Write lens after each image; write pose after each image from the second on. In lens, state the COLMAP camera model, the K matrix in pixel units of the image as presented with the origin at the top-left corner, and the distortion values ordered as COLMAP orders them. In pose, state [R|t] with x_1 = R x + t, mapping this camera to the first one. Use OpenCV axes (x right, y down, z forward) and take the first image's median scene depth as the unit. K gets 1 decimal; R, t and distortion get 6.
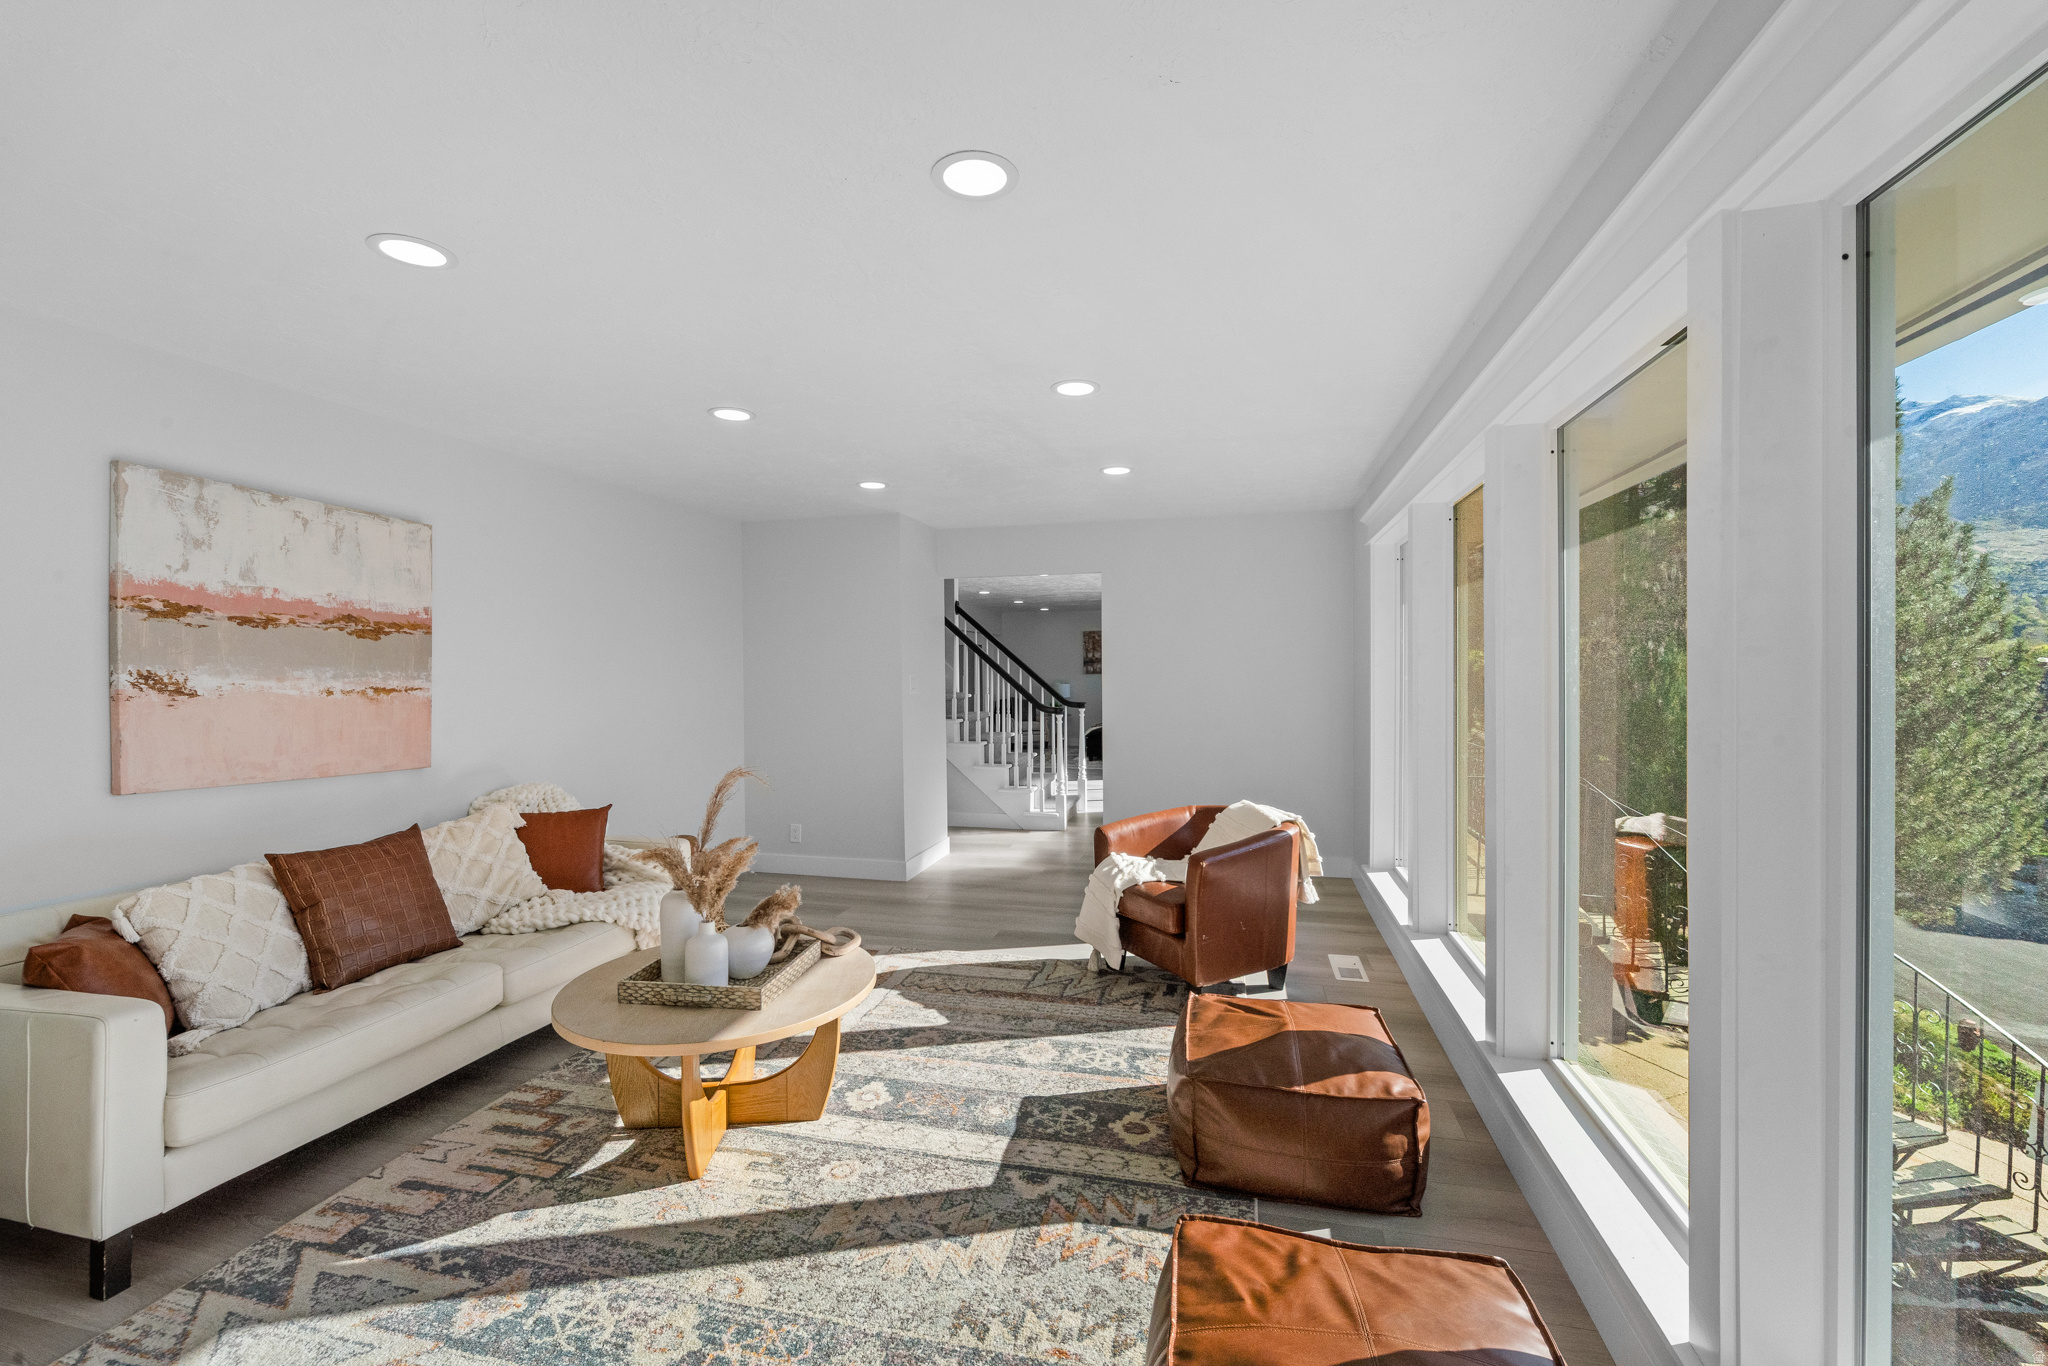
lens RADIAL K [[858.5, 0, 1024.0], [0, 858.5, 678.2], [0, 0, 1]] dist [0.003749, -0.002782]
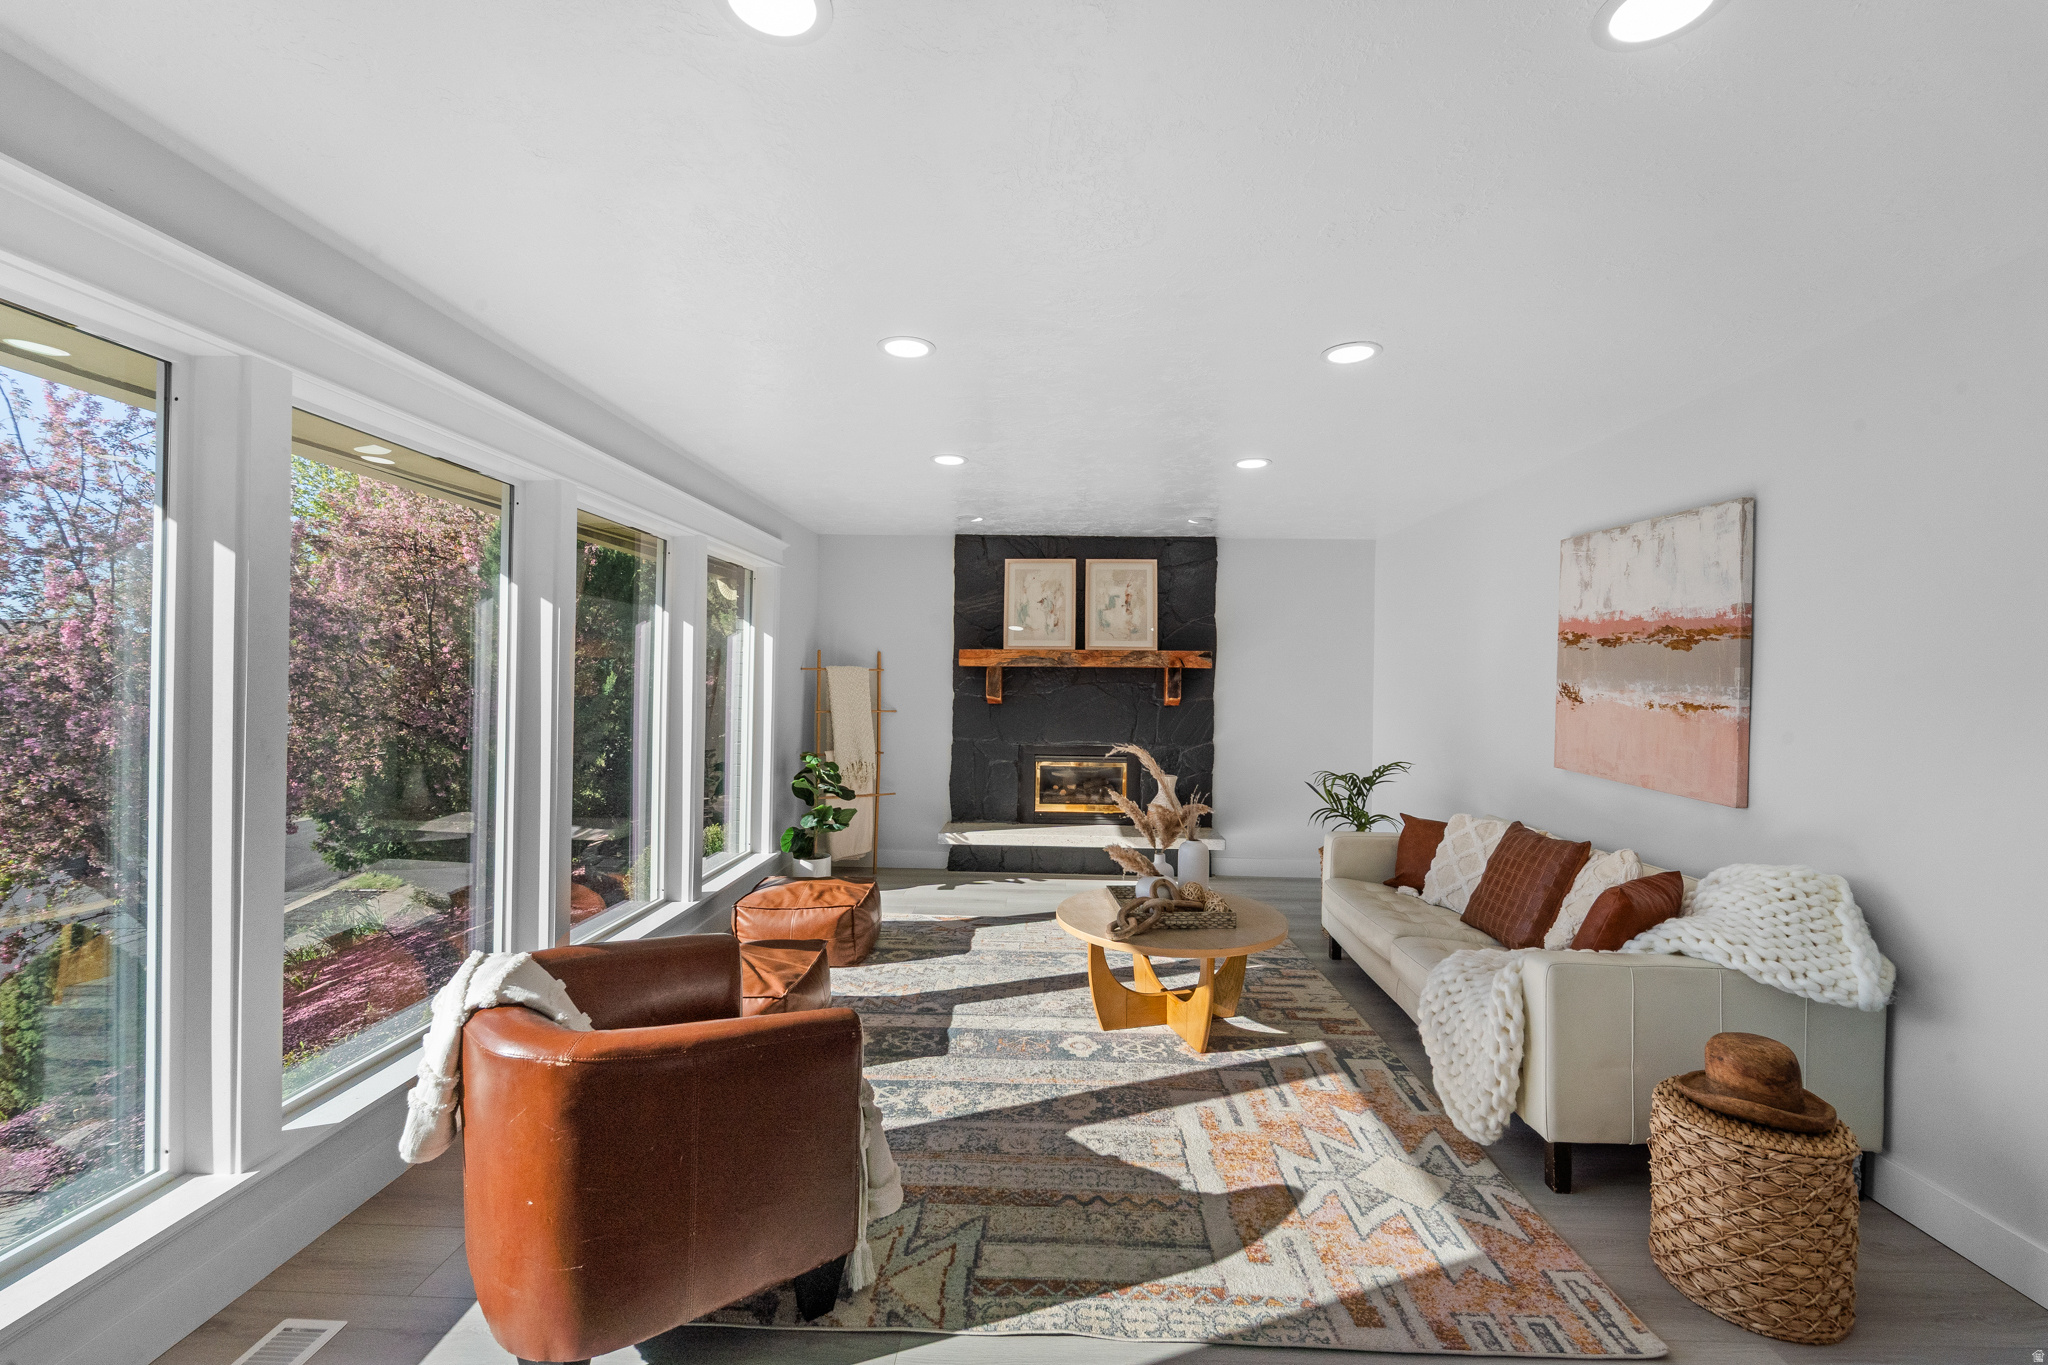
lens RADIAL K [[858.5, 0, 1030.0], [0, 858.5, 676.7], [0, 0, 1]] dist [0.003749, -0.002782]
pose [[-0.978282, -0.009792, -0.207045, 0.118407], [-0.011218, 0.999921, 0.005716, -0.015587], [0.206973, 0.007914, -0.978315, 1.926169]]
